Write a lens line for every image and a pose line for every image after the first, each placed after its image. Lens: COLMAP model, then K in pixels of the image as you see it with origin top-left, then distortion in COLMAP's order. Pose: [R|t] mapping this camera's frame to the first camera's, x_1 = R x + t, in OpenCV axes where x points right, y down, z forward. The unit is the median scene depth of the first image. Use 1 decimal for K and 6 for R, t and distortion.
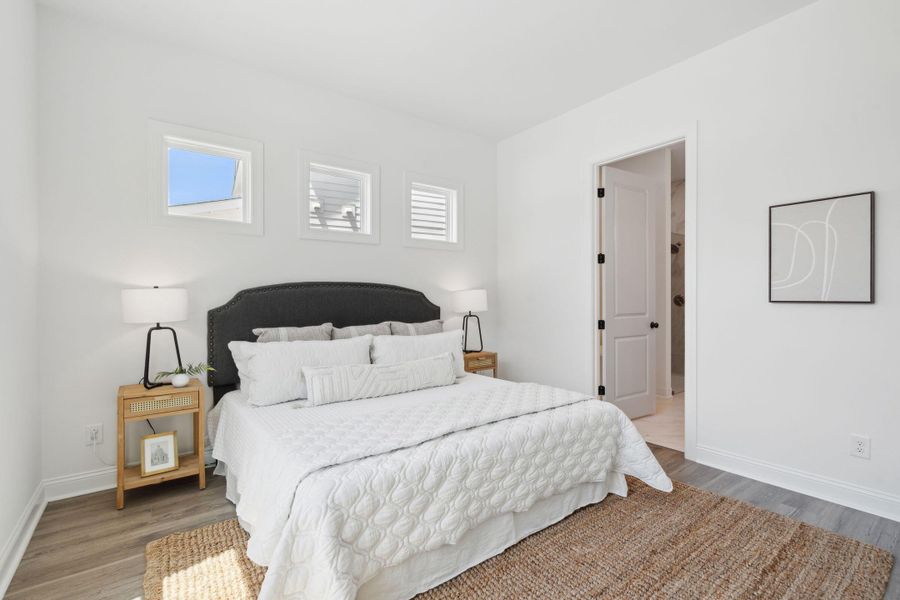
lens RADIAL K [[409.7, 0, 447.9], [0, 409.7, 299.6], [0, 0, 1]] dist [-0.007947, 0.001829]
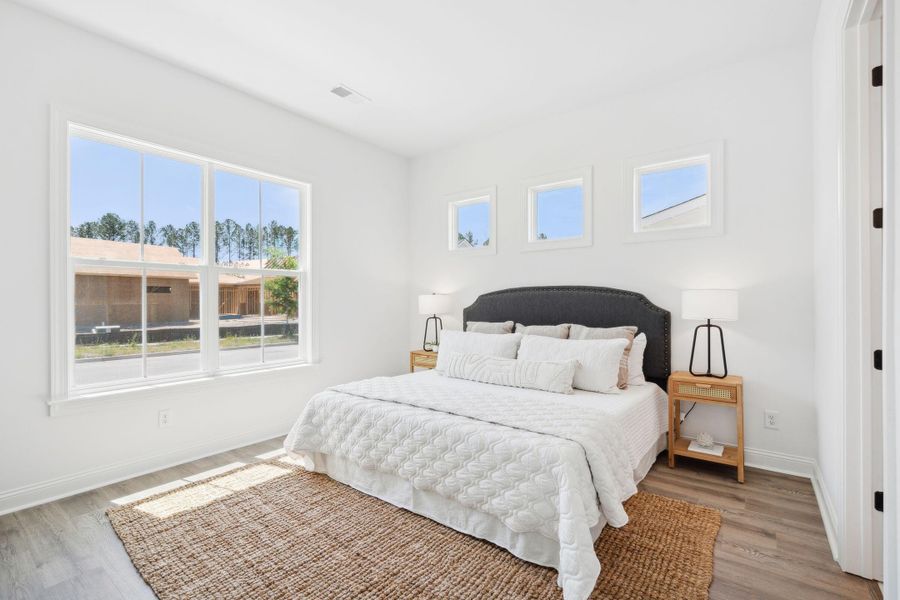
lens RADIAL K [[409.7, 0, 446.1], [0, 409.7, 300.7], [0, 0, 1]] dist [-0.007947, 0.001829]
pose [[0.277946, 0.006527, -0.960574, 0.790299], [-0.002540, 0.999978, 0.006060, -0.010500], [0.960593, 0.000755, 0.277957, 0.458674]]
